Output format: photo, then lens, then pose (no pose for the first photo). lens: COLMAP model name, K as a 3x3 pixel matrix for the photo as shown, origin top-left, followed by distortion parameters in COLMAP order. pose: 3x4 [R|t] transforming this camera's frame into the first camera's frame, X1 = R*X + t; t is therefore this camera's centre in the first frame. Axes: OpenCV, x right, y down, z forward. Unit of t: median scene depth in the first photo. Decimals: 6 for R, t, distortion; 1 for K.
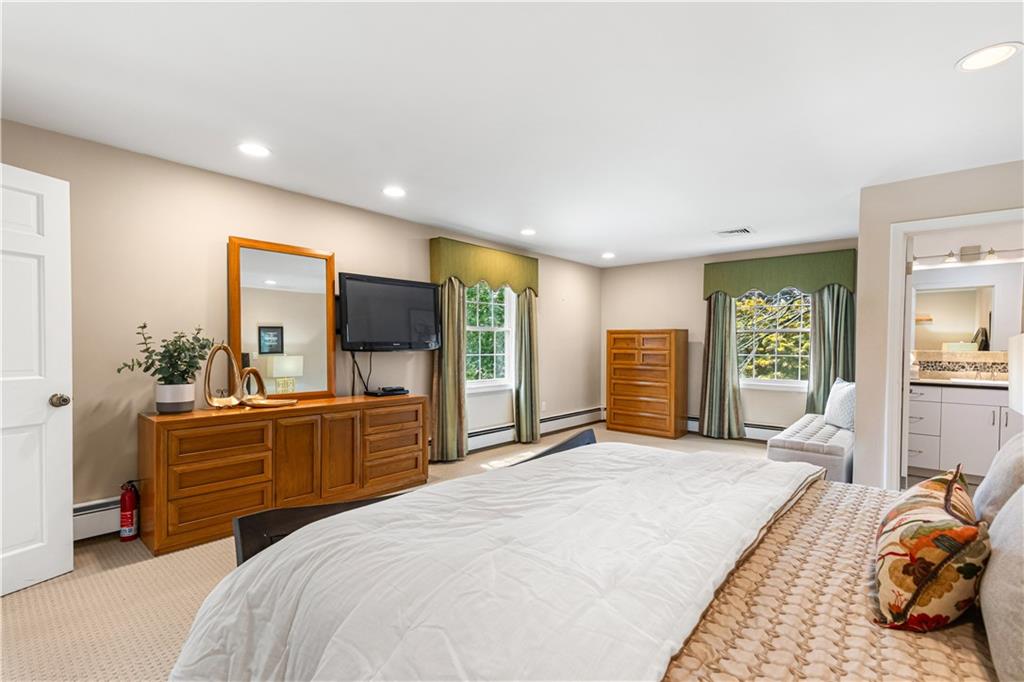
lens RADIAL K [[460.1, 0, 529.8], [0, 460.1, 357.0], [0, 0, 1]] dist [-0.000197, 0.000177]
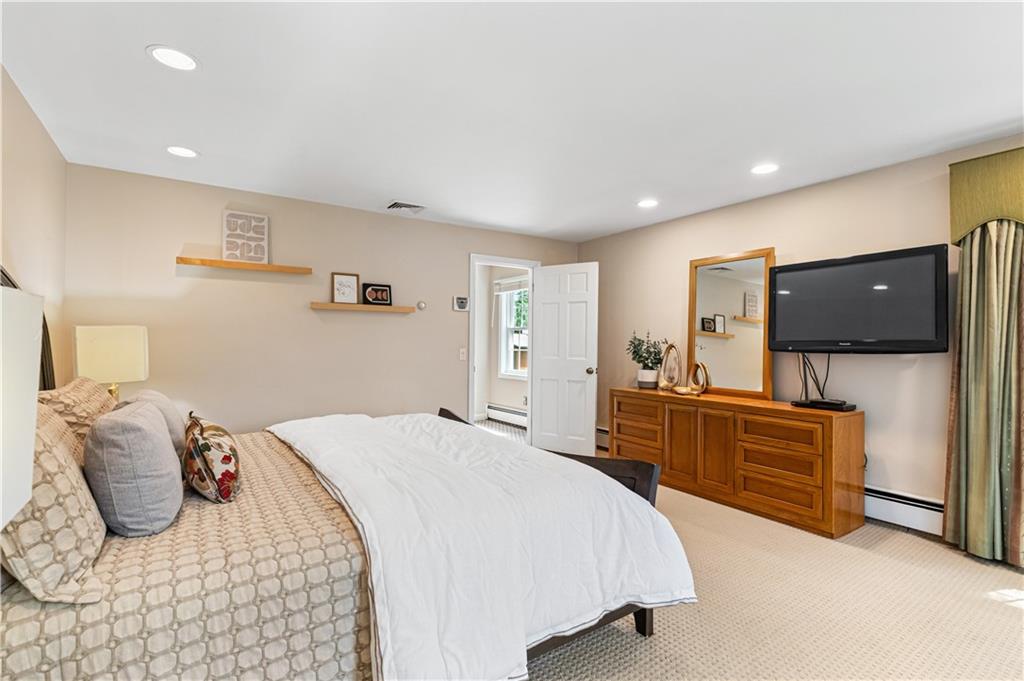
lens RADIAL K [[460.1, 0, 512.8], [0, 460.1, 340.7], [0, 0, 1]] dist [-0.000197, 0.000177]
pose [[-0.270646, -0.013440, -0.962585, 0.647193], [-0.034553, 0.999394, -0.004239, -0.012203], [0.962059, 0.032113, -0.270947, 0.773374]]
